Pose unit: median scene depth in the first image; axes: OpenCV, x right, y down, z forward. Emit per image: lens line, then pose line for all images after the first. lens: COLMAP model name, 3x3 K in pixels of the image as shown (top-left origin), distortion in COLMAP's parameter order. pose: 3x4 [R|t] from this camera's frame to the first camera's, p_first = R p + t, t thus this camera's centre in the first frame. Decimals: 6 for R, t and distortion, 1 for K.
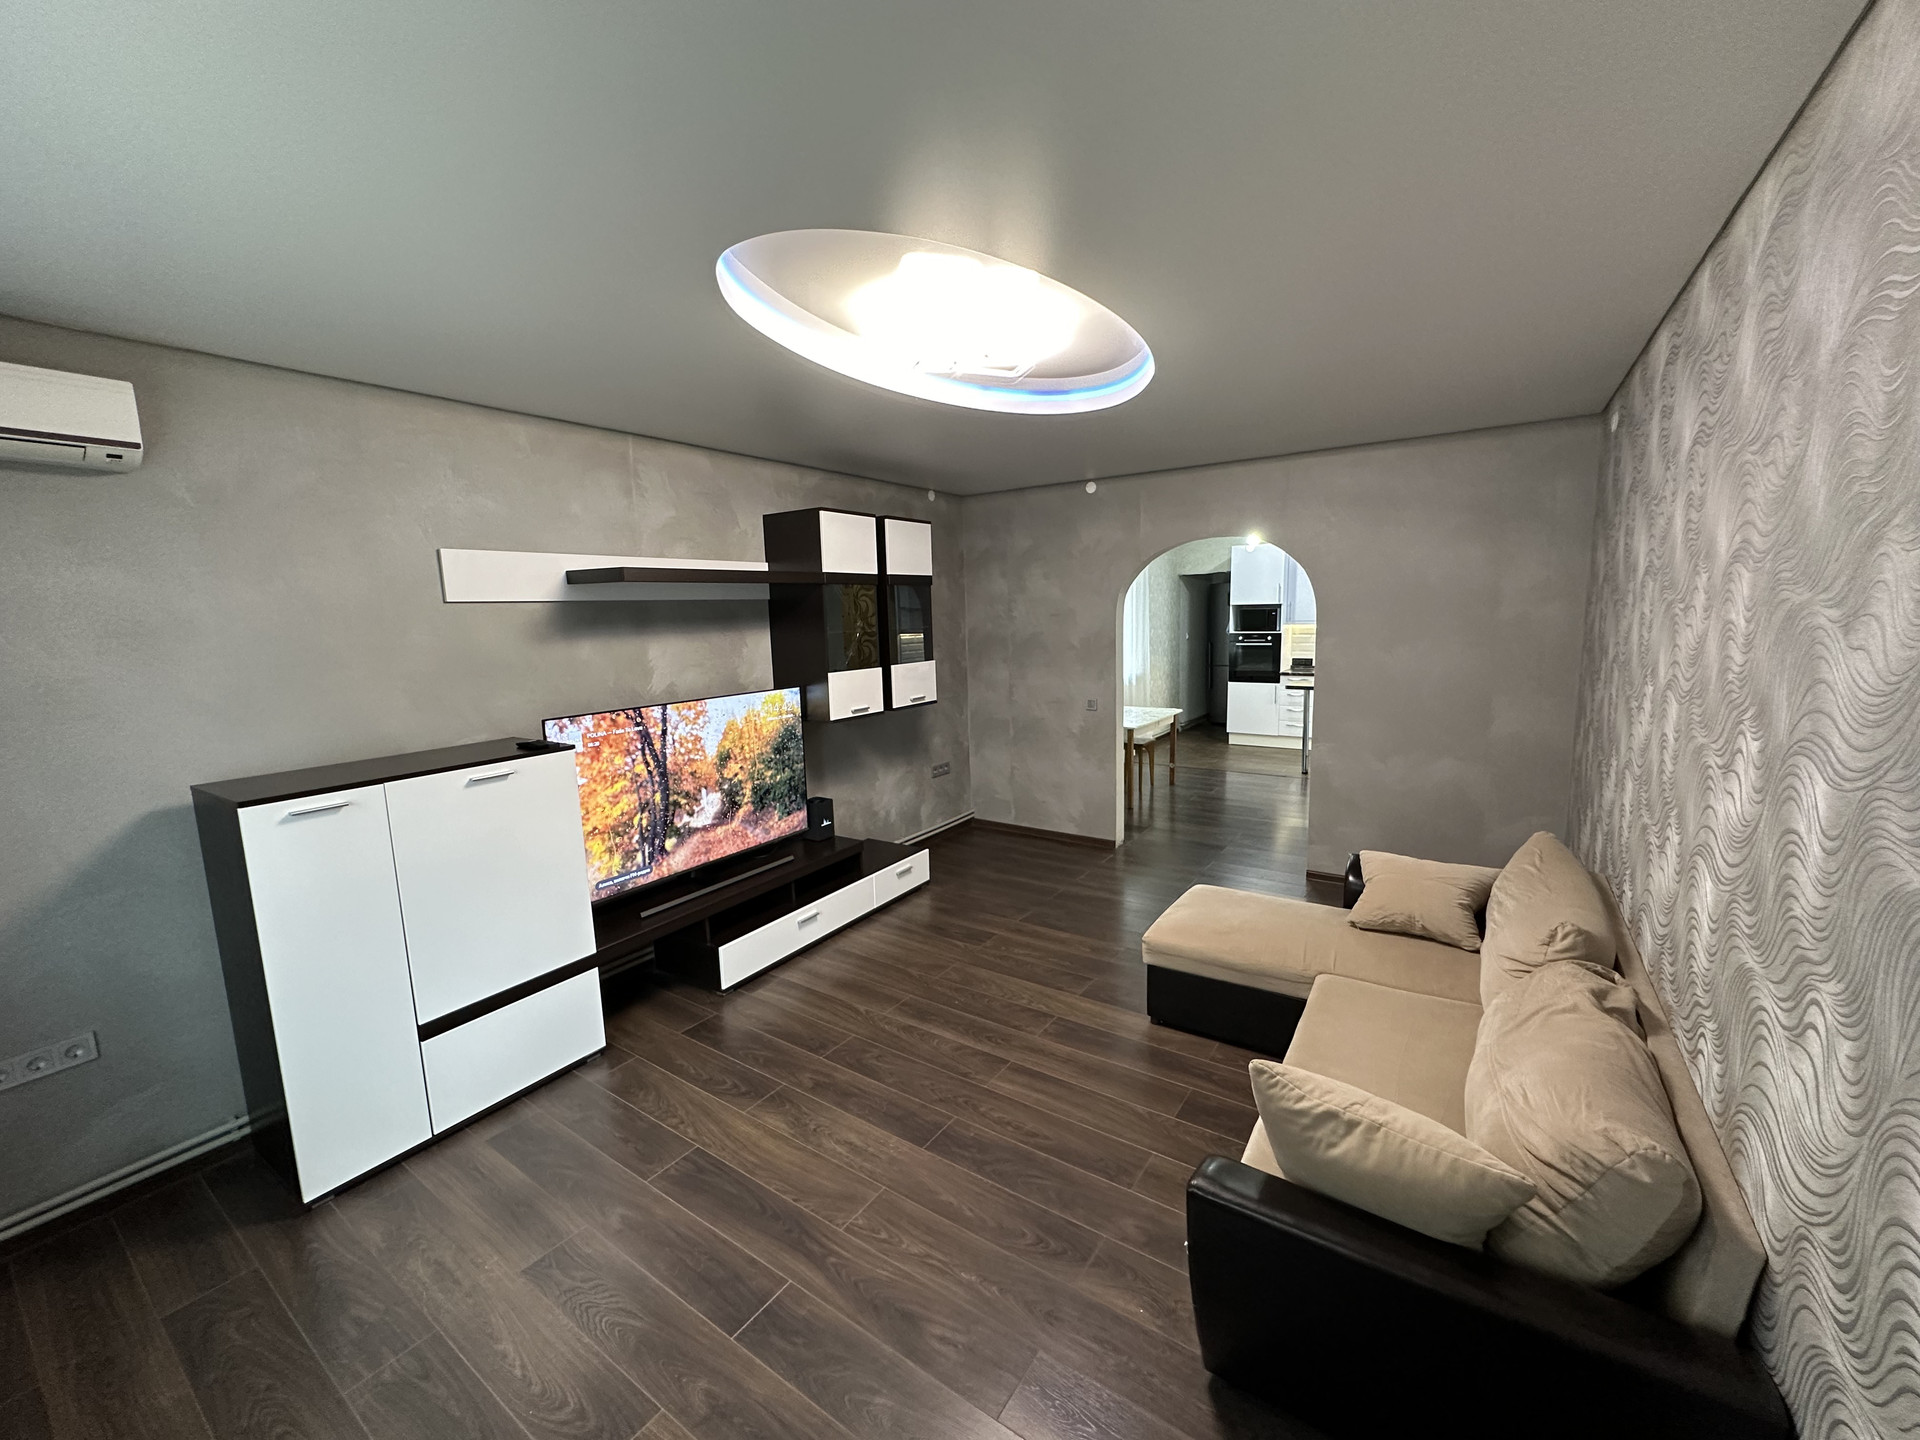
lens RADIAL K [[766.6, 0, 957.7], [0, 766.6, 717.6], [0, 0, 1]] dist [-0.003325, 0.001221]
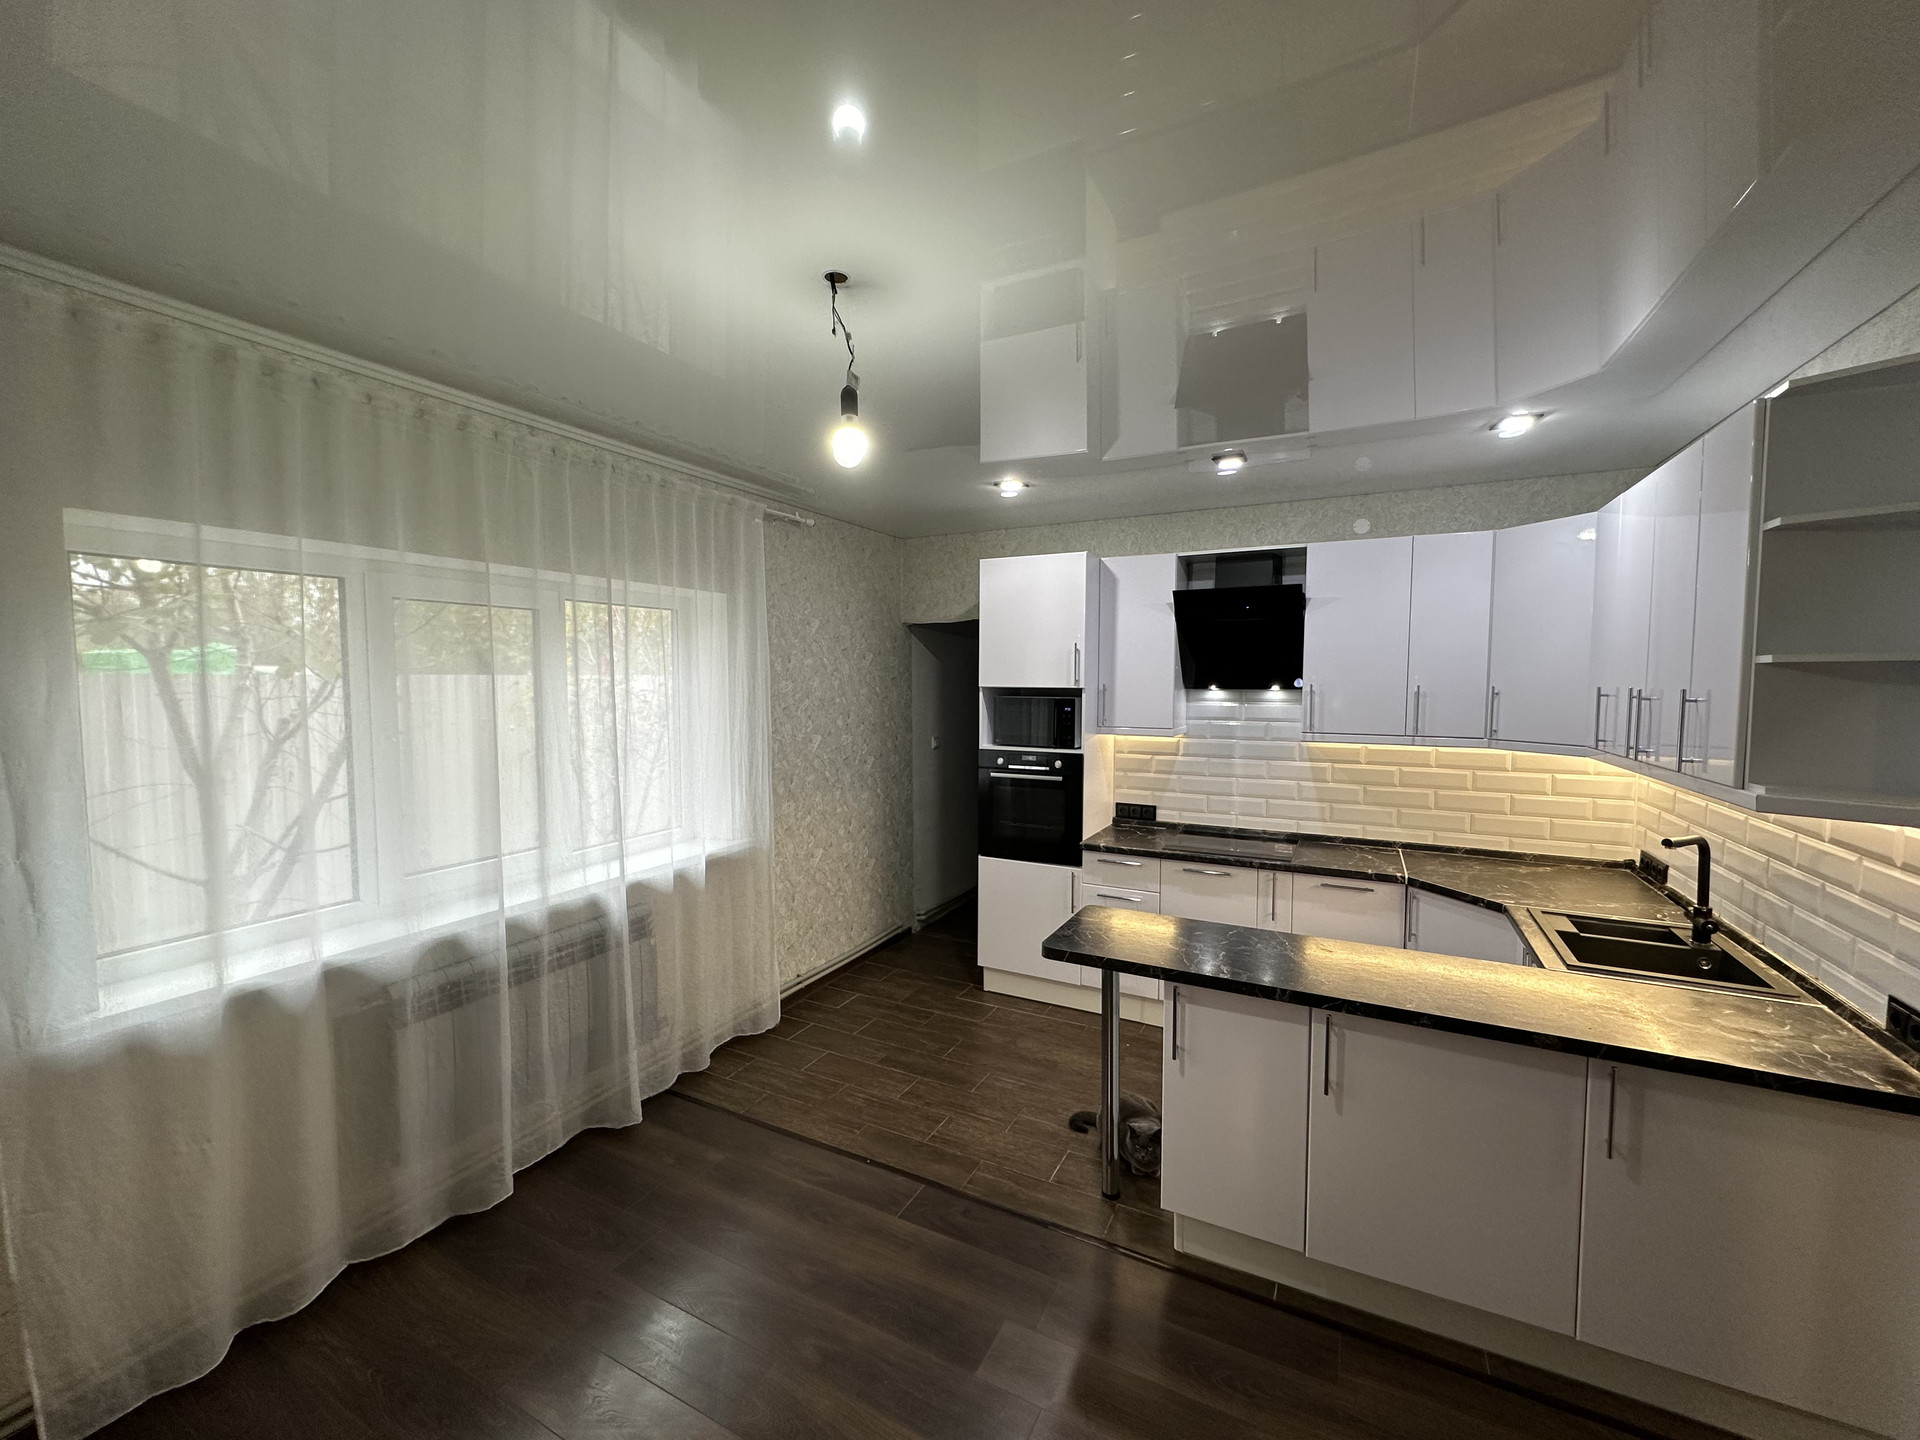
lens RADIAL K [[766.6, 0, 953.8], [0, 766.6, 721.7], [0, 0, 1]] dist [-0.003325, 0.001221]
pose [[0.993214, 0.021004, 0.114389, 0.697053], [-0.011323, 0.996348, -0.084630, -0.212979], [-0.115748, 0.082760, 0.989825, 1.335491]]
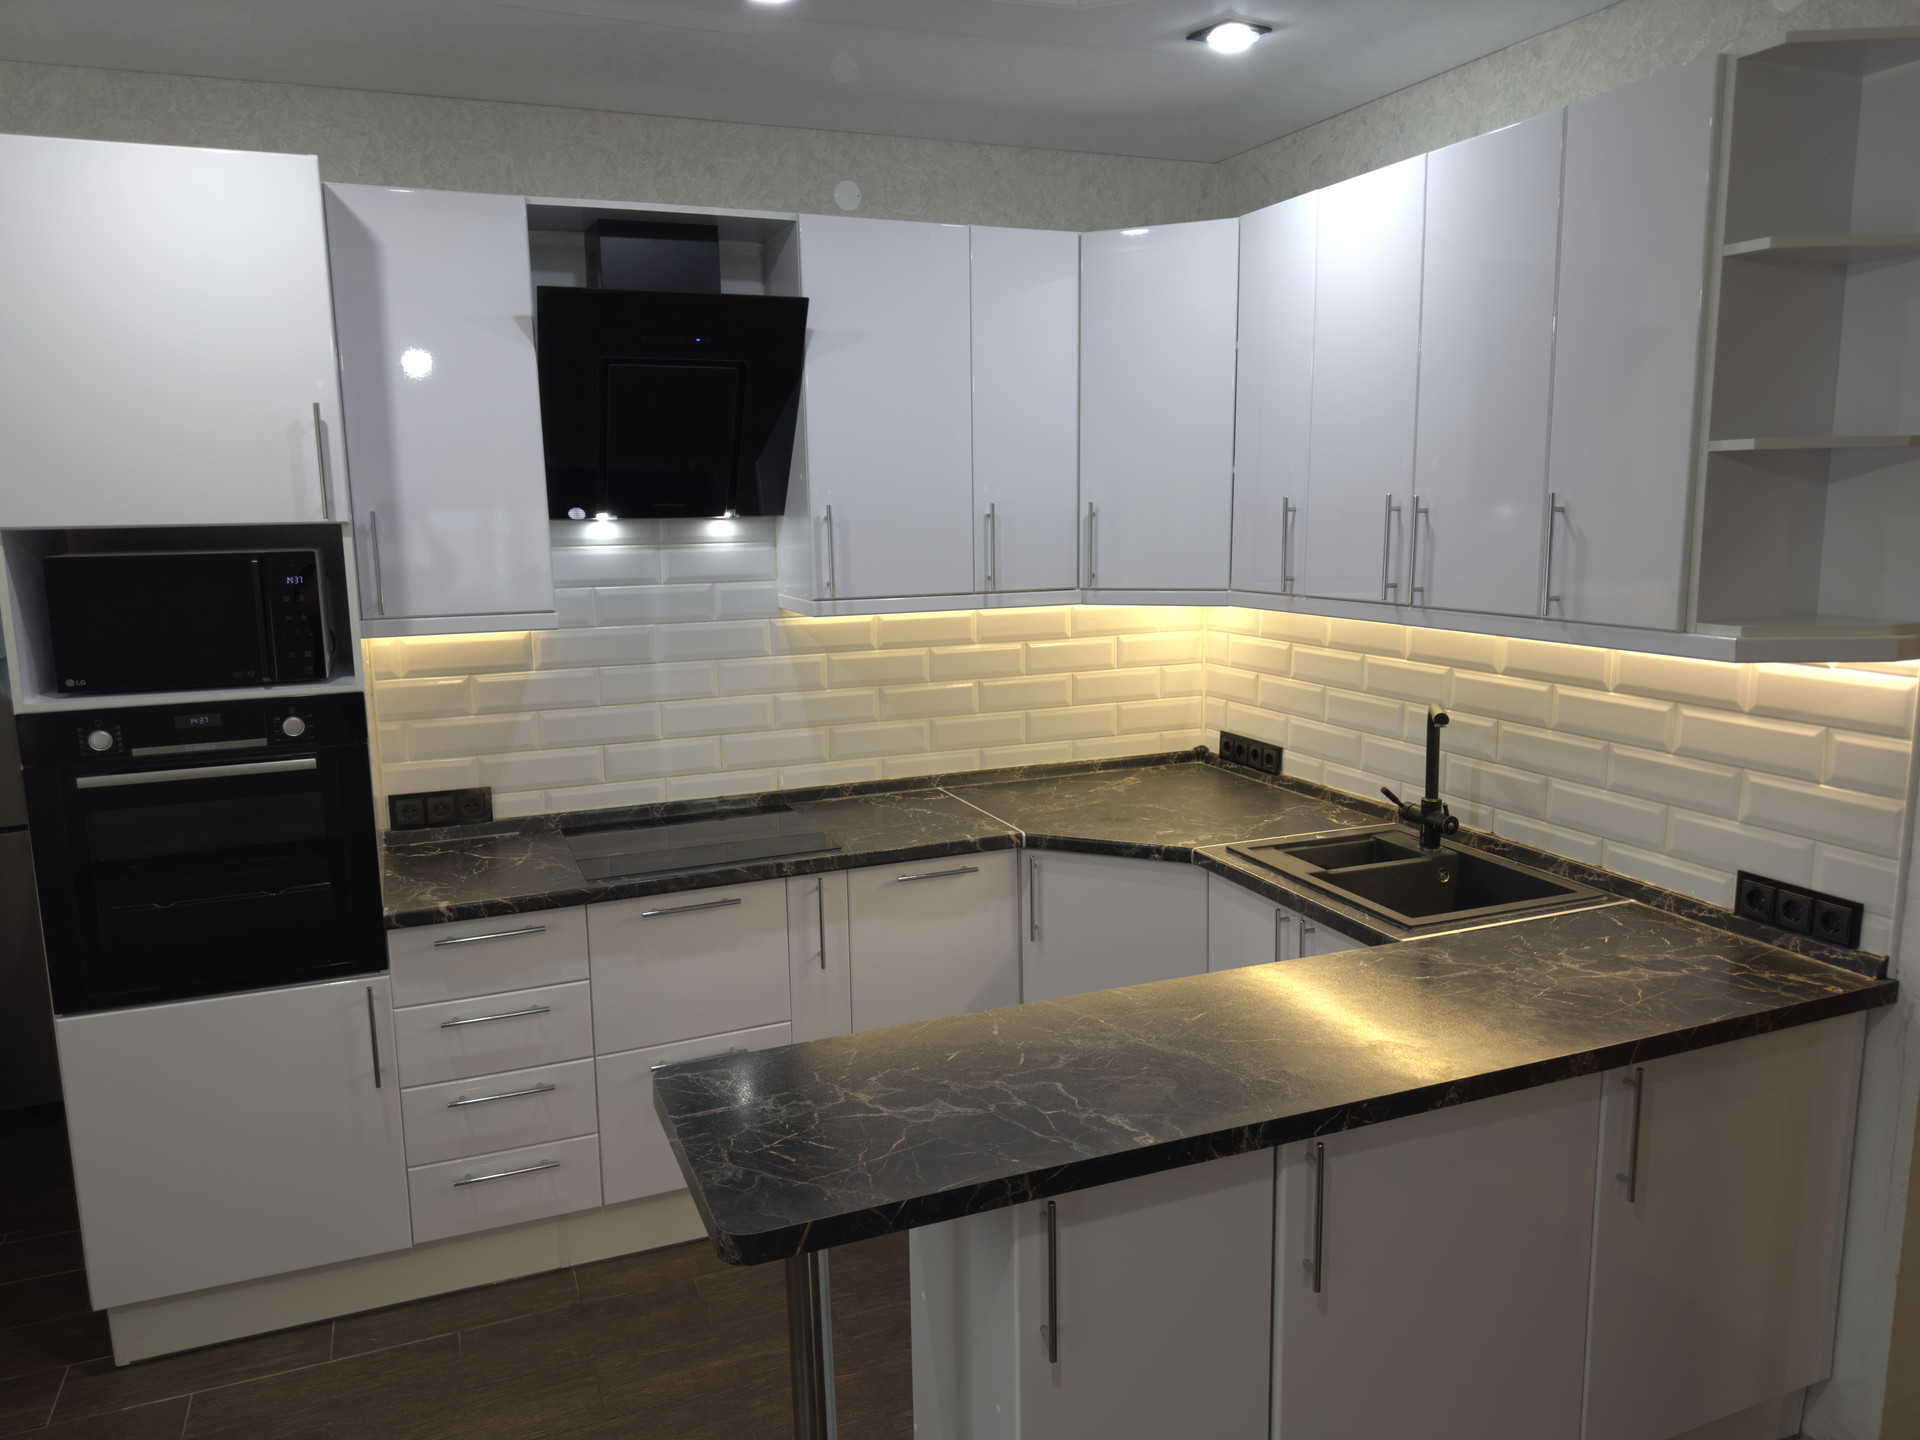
lens RADIAL K [[1342.4, 0, 963.3], [0, 1342.4, 724.7], [0, 0, 1]] dist [0.073624, -0.088866]
pose [[0.551144, -0.123512, 0.825218, 0.568400], [0.116289, 0.990702, 0.070613, -0.255503], [-0.826267, 0.057046, 0.560383, 1.676006]]
